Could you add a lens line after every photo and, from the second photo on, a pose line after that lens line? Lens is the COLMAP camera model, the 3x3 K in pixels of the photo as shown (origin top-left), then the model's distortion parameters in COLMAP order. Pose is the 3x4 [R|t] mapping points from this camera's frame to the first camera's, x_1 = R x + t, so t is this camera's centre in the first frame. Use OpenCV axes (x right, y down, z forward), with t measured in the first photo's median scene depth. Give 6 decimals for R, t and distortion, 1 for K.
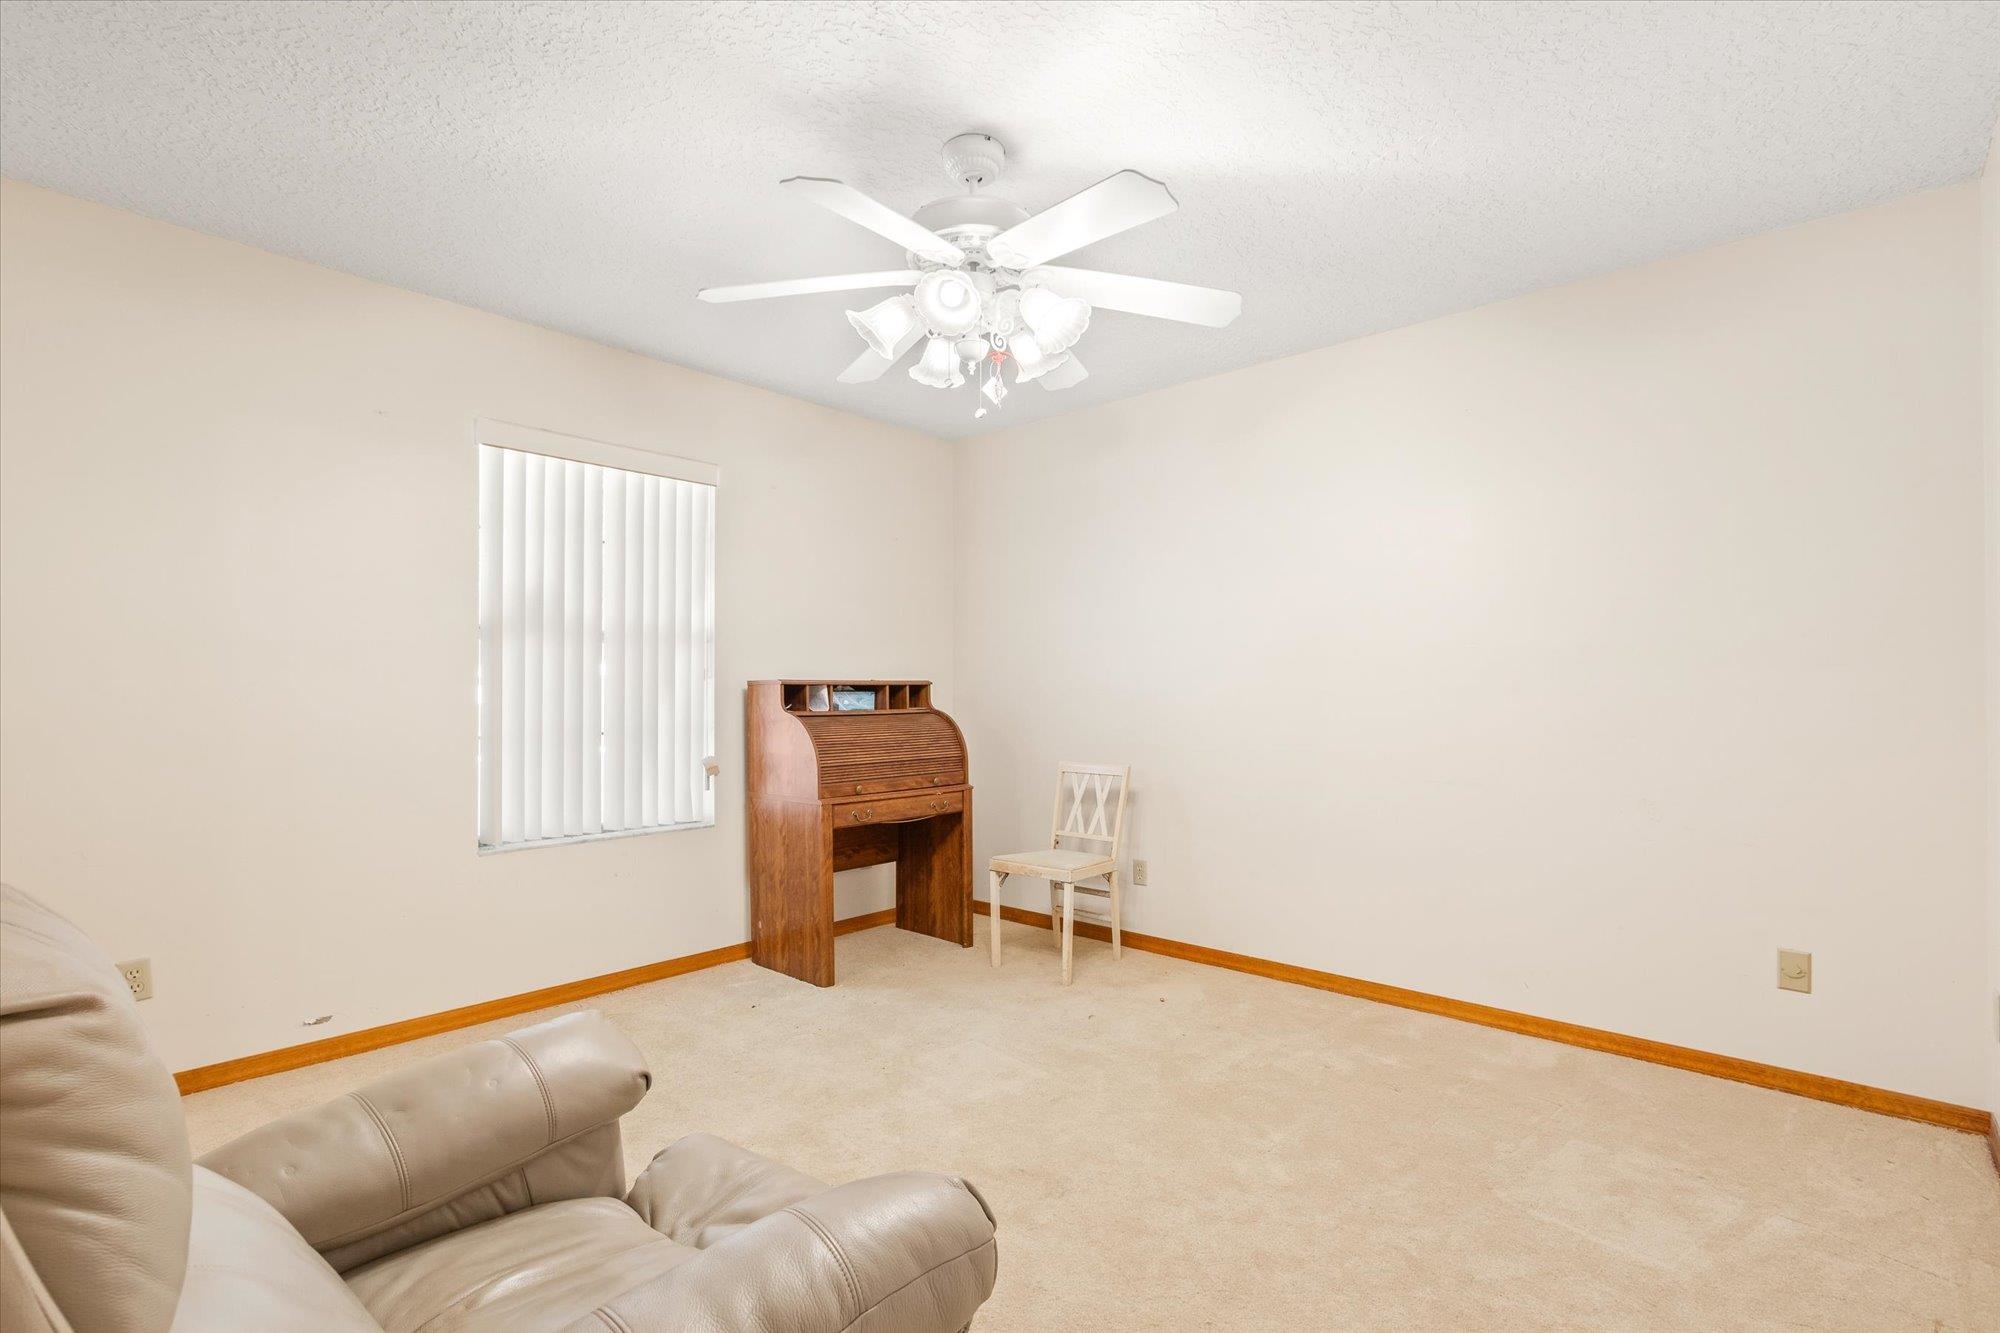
lens RADIAL K [[937.5, 0, 983.5], [0, 937.5, 673.5], [0, 0, 1]] dist [0.002458, 0.000453]
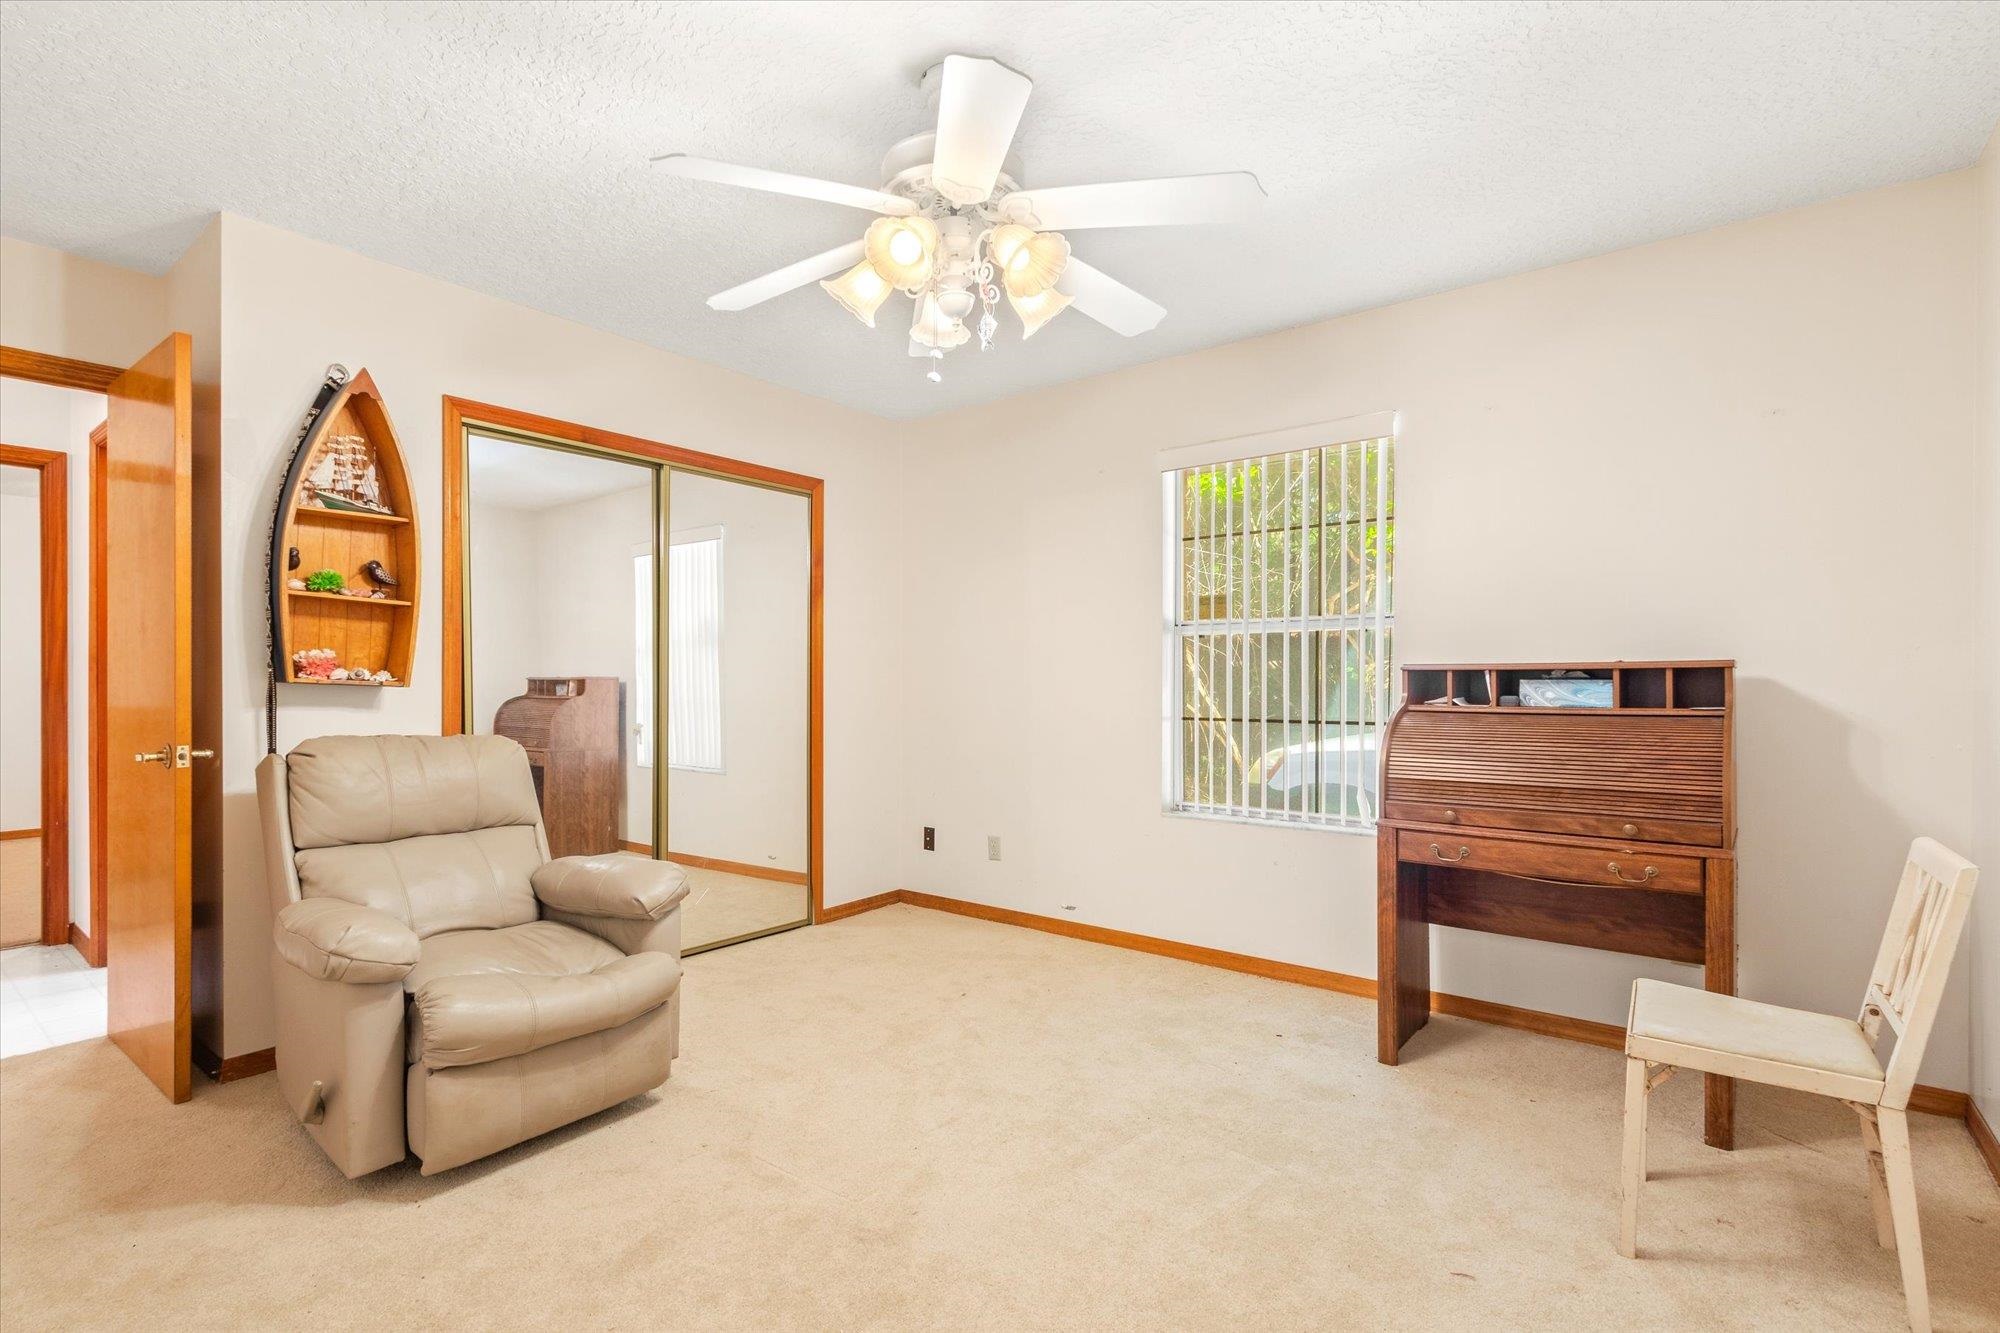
lens RADIAL K [[937.5, 0, 984.8], [0, 937.5, 676.3], [0, 0, 1]] dist [0.002458, 0.000453]
pose [[0.070582, -0.002797, -0.997502, 0.508584], [0.017292, 0.999849, -0.001580, 0.011464], [0.997356, -0.017138, 0.070619, 0.551564]]
